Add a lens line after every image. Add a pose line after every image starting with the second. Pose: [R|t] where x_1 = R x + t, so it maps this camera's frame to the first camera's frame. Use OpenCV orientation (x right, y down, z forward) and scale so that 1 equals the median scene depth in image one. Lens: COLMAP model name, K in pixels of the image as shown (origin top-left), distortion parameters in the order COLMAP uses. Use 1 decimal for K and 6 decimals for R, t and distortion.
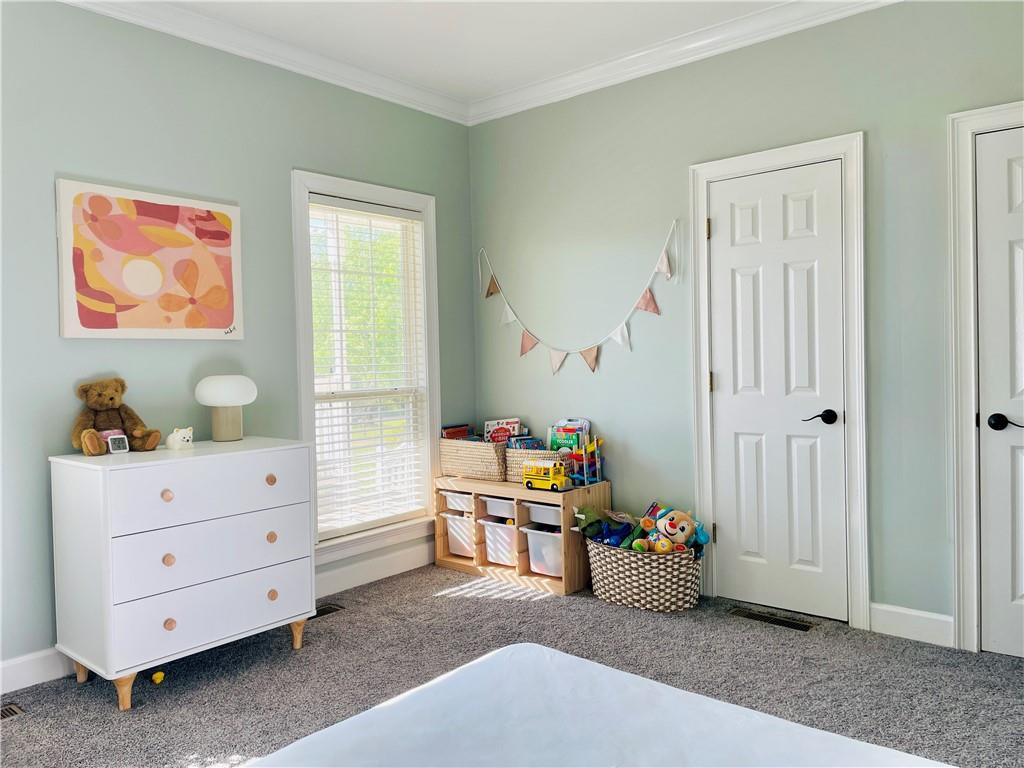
lens RADIAL K [[769.2, 0, 510.4], [0, 769.2, 379.5], [0, 0, 1]] dist [0.036380, 0.002563]
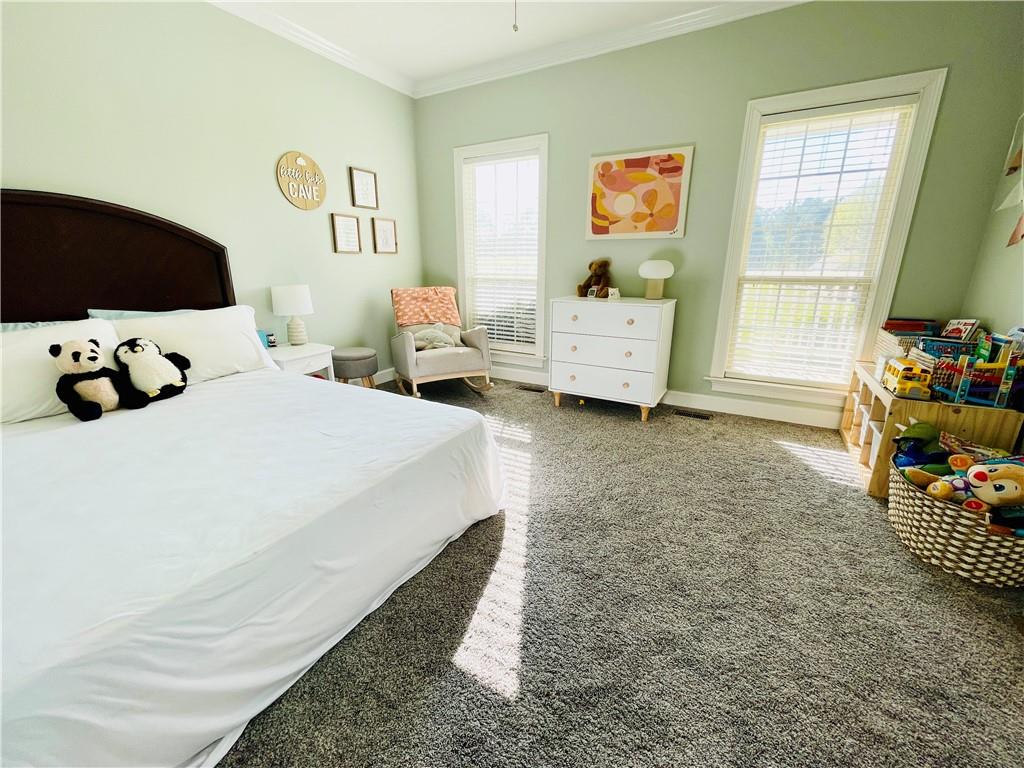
lens RADIAL K [[422.7, 0, 512.7], [0, 422.7, 386.8], [0, 0, 1]] dist [0.003190, 0.000399]
pose [[0.186690, 0.298422, -0.935997, 0.524417], [-0.032528, 0.954103, 0.297707, -0.006306], [0.981880, -0.025133, 0.187829, 0.498275]]
